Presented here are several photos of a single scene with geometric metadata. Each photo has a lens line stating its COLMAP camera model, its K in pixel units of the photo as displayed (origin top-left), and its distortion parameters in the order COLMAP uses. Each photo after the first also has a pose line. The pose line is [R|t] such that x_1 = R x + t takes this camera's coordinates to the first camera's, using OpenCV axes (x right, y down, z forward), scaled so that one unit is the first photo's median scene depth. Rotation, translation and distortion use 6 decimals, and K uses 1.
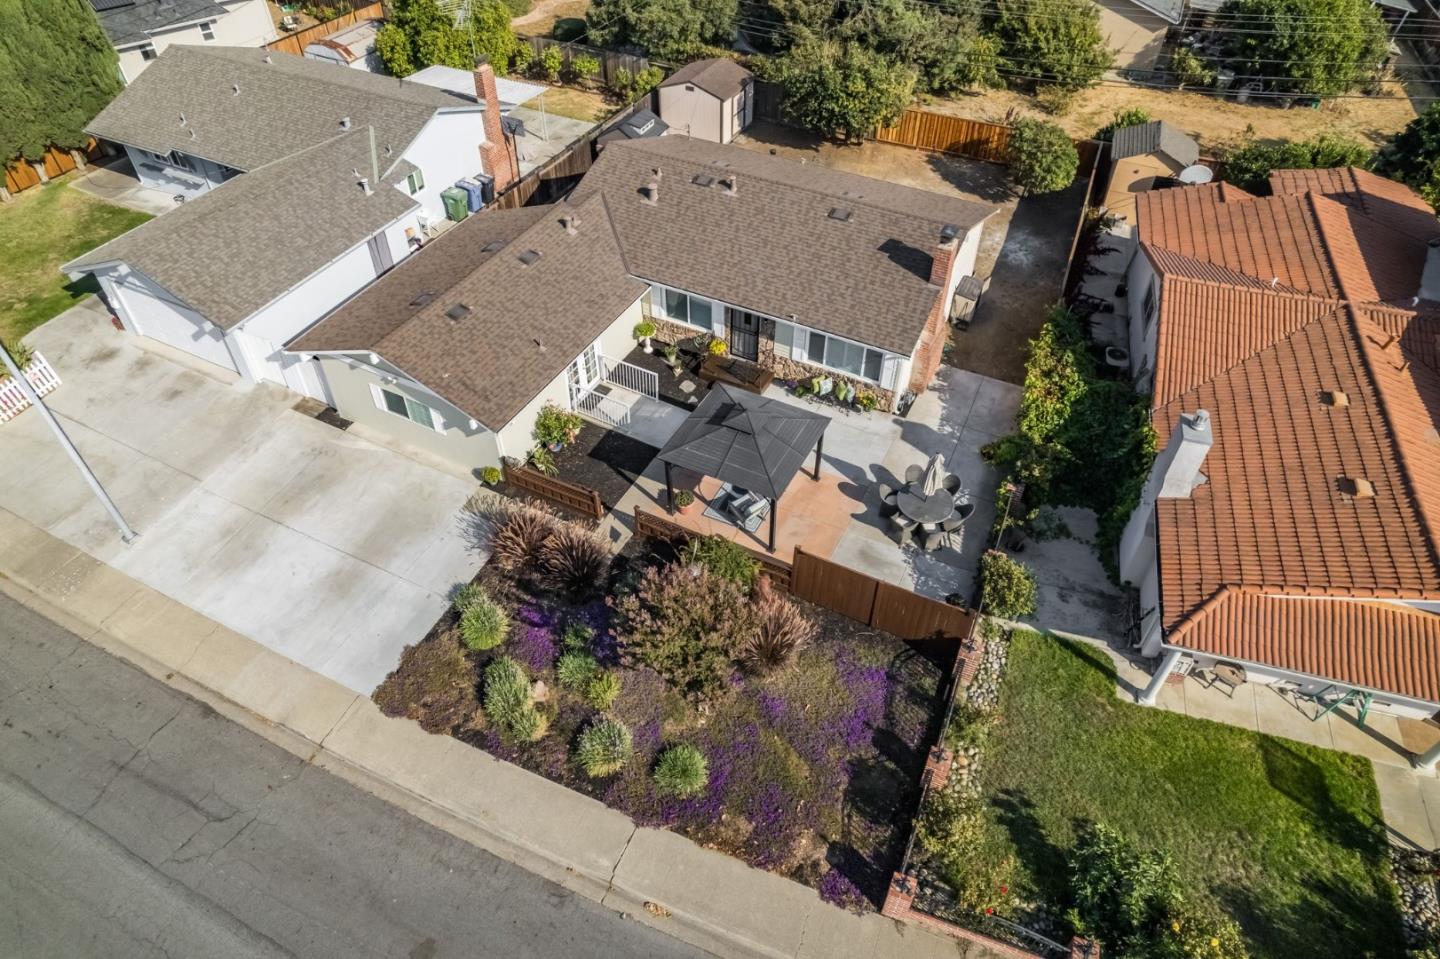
lens RADIAL K [[920.7, 0, 717.9], [0, 920.7, 488.1], [0, 0, 1]] dist [-0.079591, 0.075920]
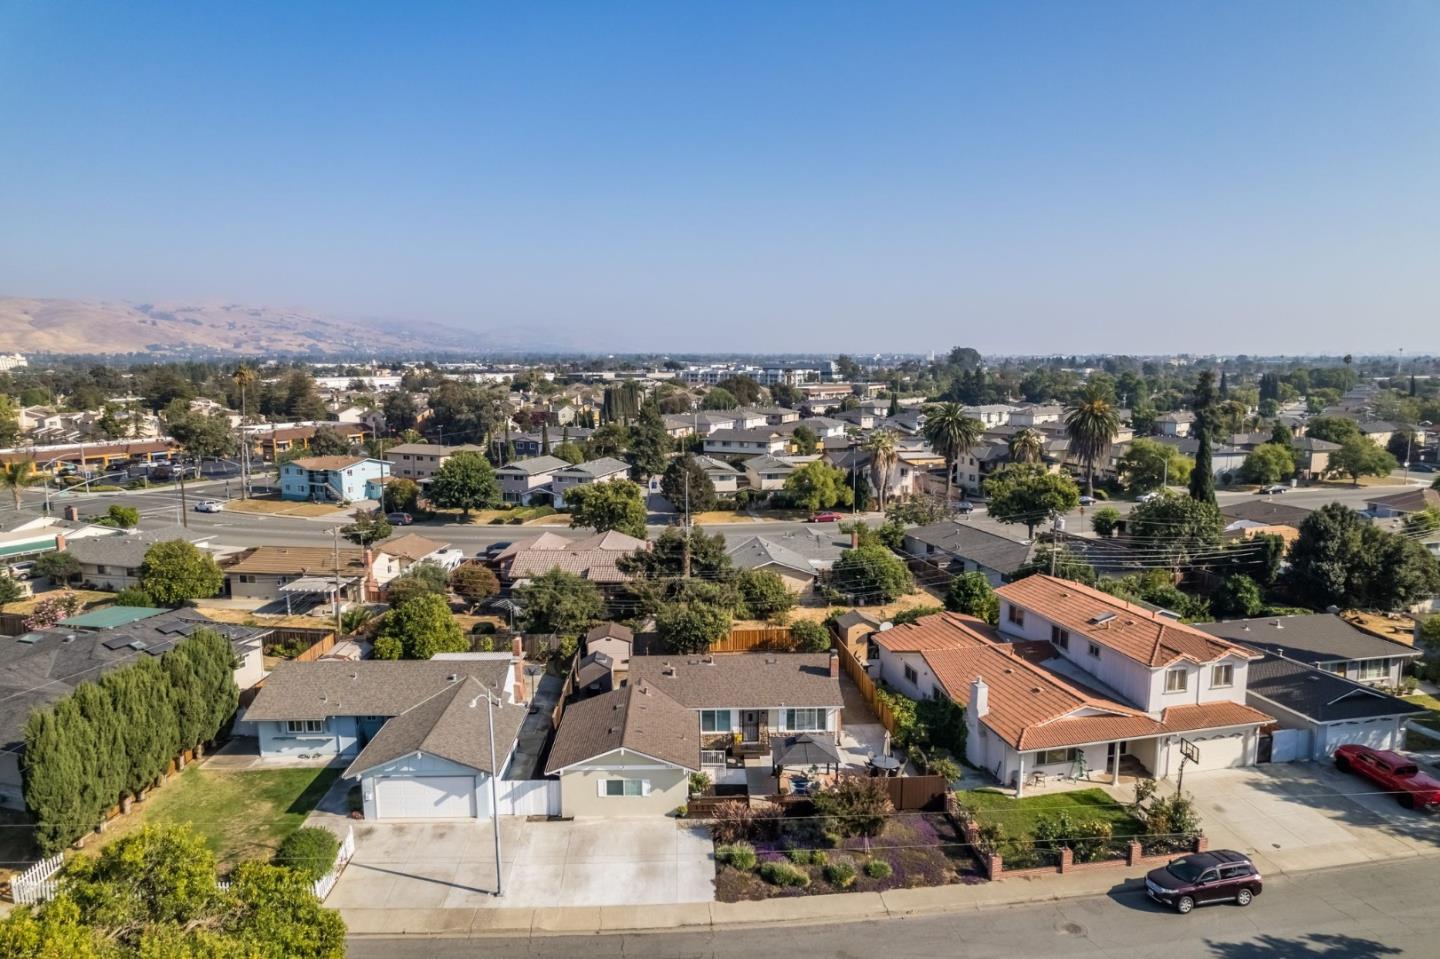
lens RADIAL K [[920.7, 0, 717.9], [0, 920.7, 488.1], [0, 0, 1]] dist [-0.079591, 0.075920]
pose [[0.872502, -0.072418, 0.483215, -0.947103], [0.349378, 0.783827, -0.513372, 0.409011], [-0.341579, 0.616743, 0.709191, -0.642877]]
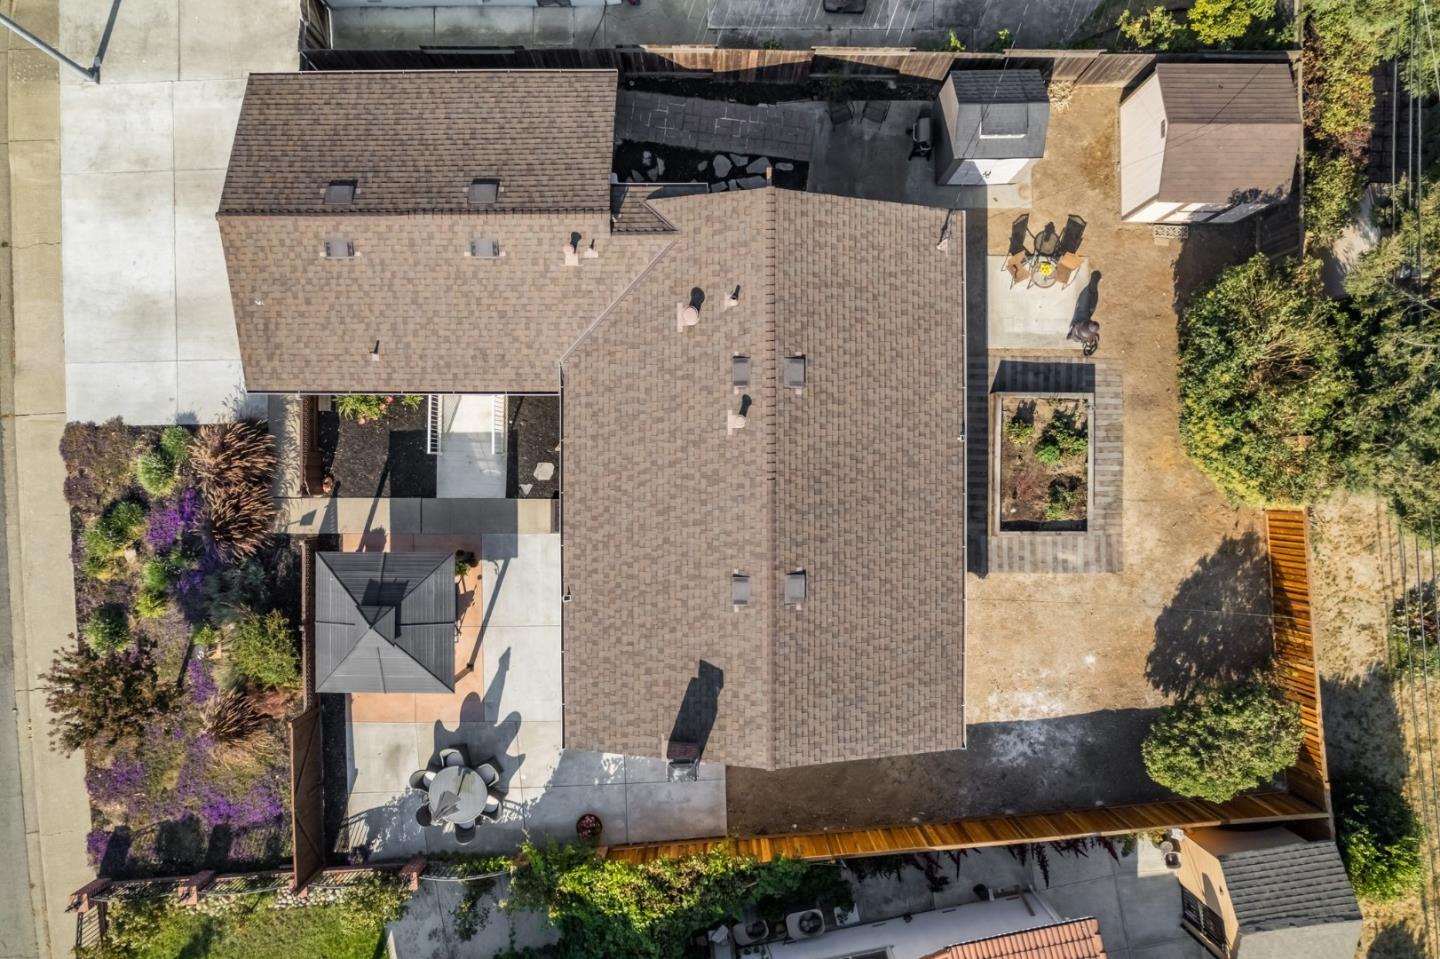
lens RADIAL K [[920.7, 0, 717.9], [0, 920.7, 488.1], [0, 0, 1]] dist [-0.079591, 0.075920]
pose [[0.459826, 0.887994, 0.005201, 0.052728], [-0.634414, 0.324406, 0.701627, -0.847307], [0.621353, -0.325925, 0.712526, 0.526428]]
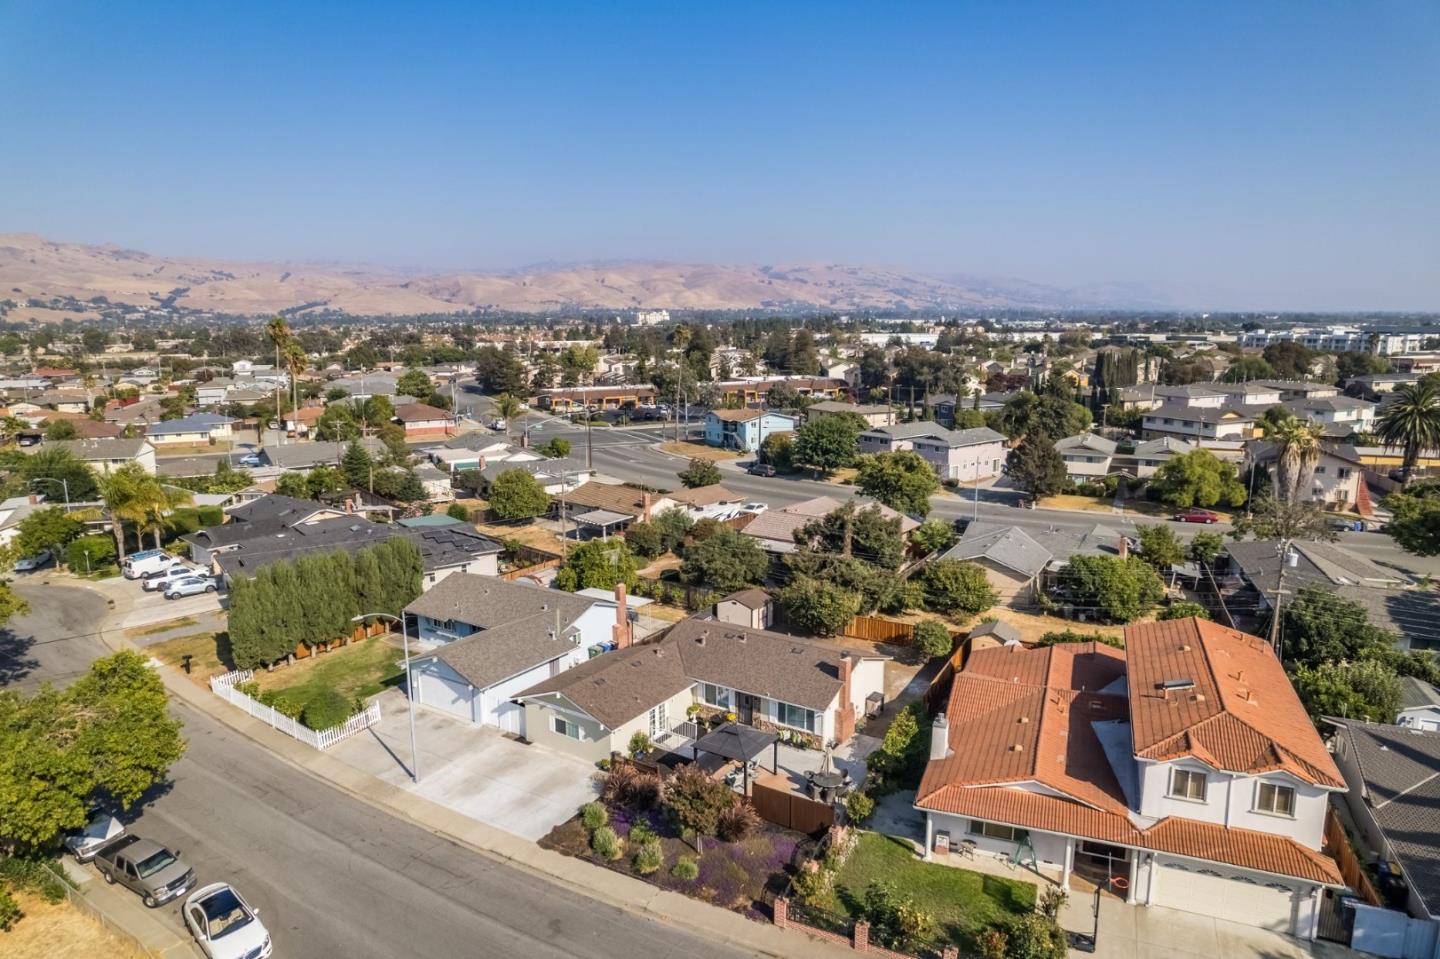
lens RADIAL K [[920.7, 0, 717.9], [0, 920.7, 488.1], [0, 0, 1]] dist [-0.079591, 0.075920]
pose [[0.994812, 0.014086, -0.100749, 0.162340], [-0.068751, 0.823056, -0.563783, 0.540976], [0.074981, 0.567785, 0.819755, -0.825819]]
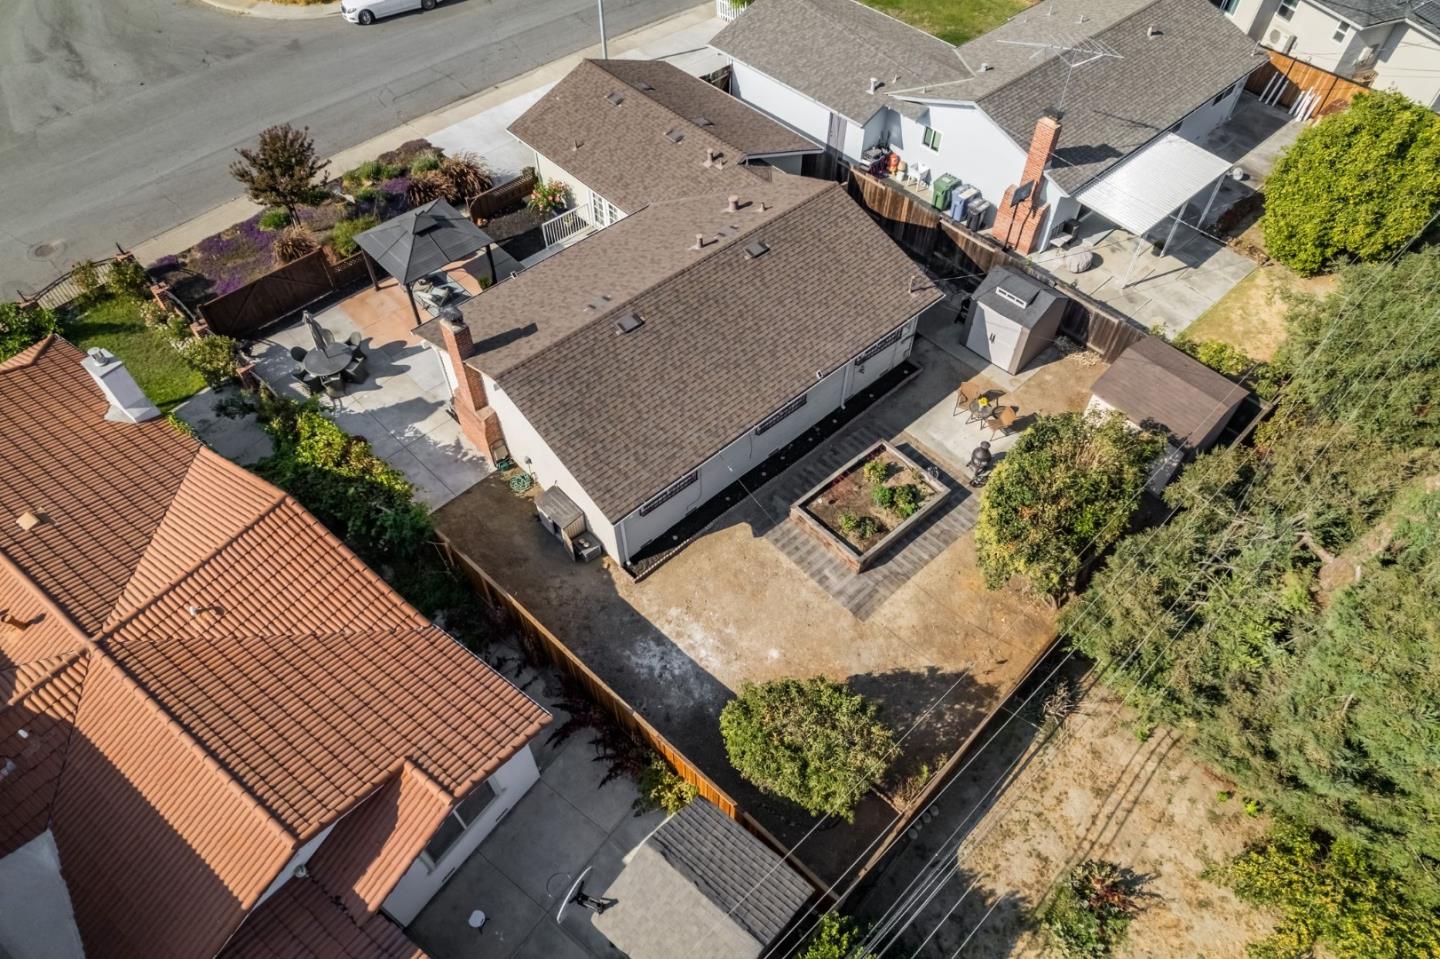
lens RADIAL K [[903.4, 0, 719.5], [0, 903.4, 507.2], [0, 0, 1]] dist [-0.066259, 0.001269]
pose [[-0.343449, 0.748226, -0.567627, 0.763121], [-0.670499, 0.227861, 0.706052, -0.983365], [0.657627, 0.623086, 0.423426, 0.864474]]
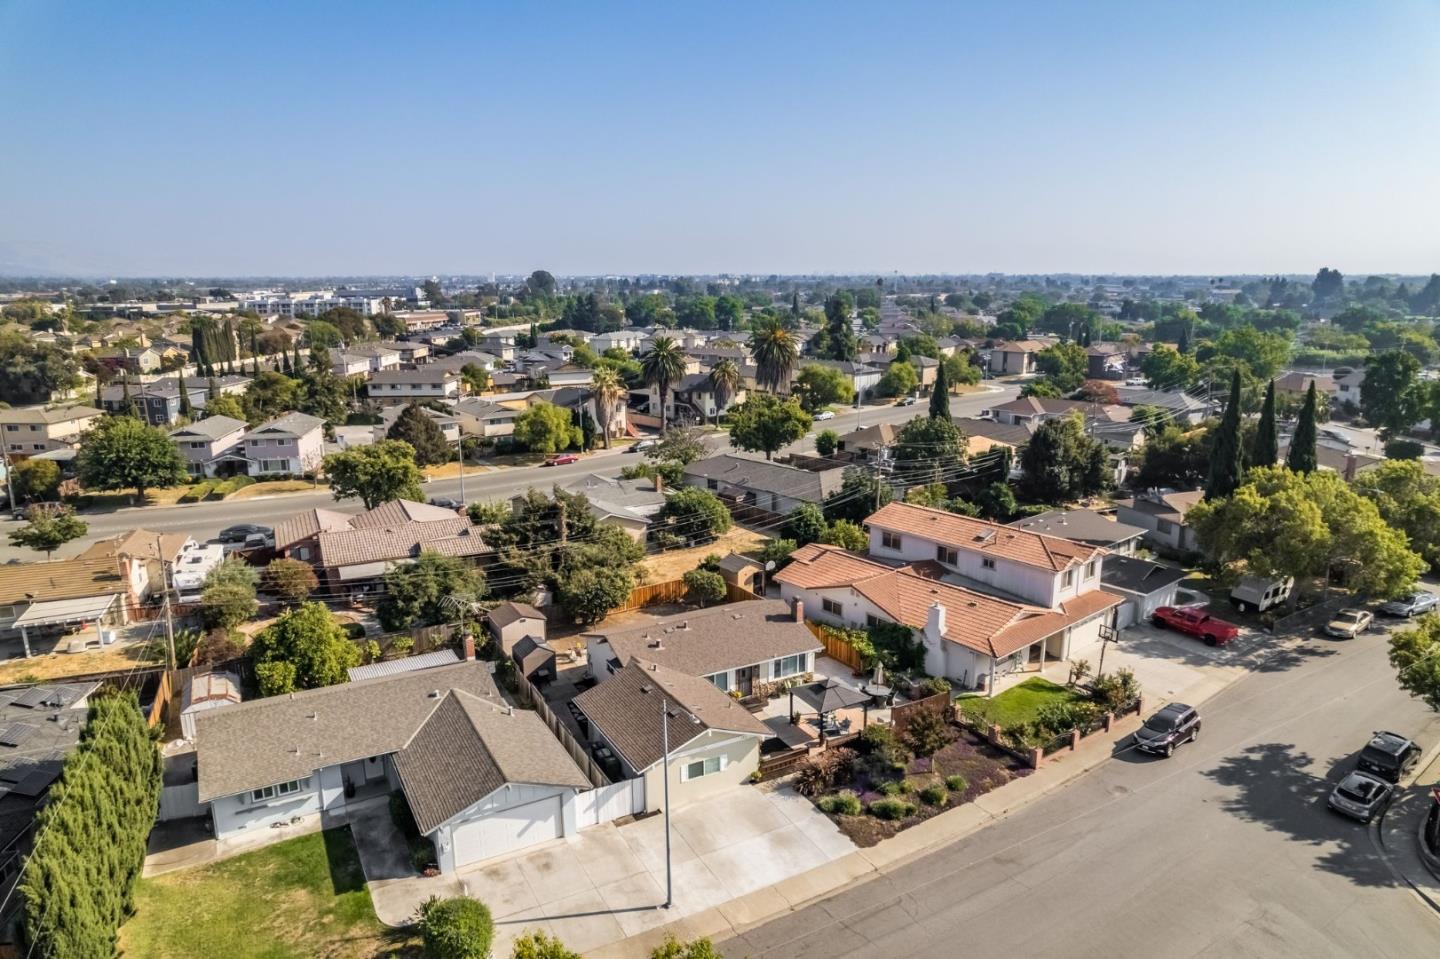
lens RADIAL K [[920.7, 0, 717.9], [0, 920.7, 488.1], [0, 0, 1]] dist [-0.079591, 0.075920]
pose [[0.555405, -0.189806, 0.809629, -1.566509], [0.592802, 0.773161, -0.225406, -0.086713], [-0.583190, 0.605142, 0.541935, -0.277782]]
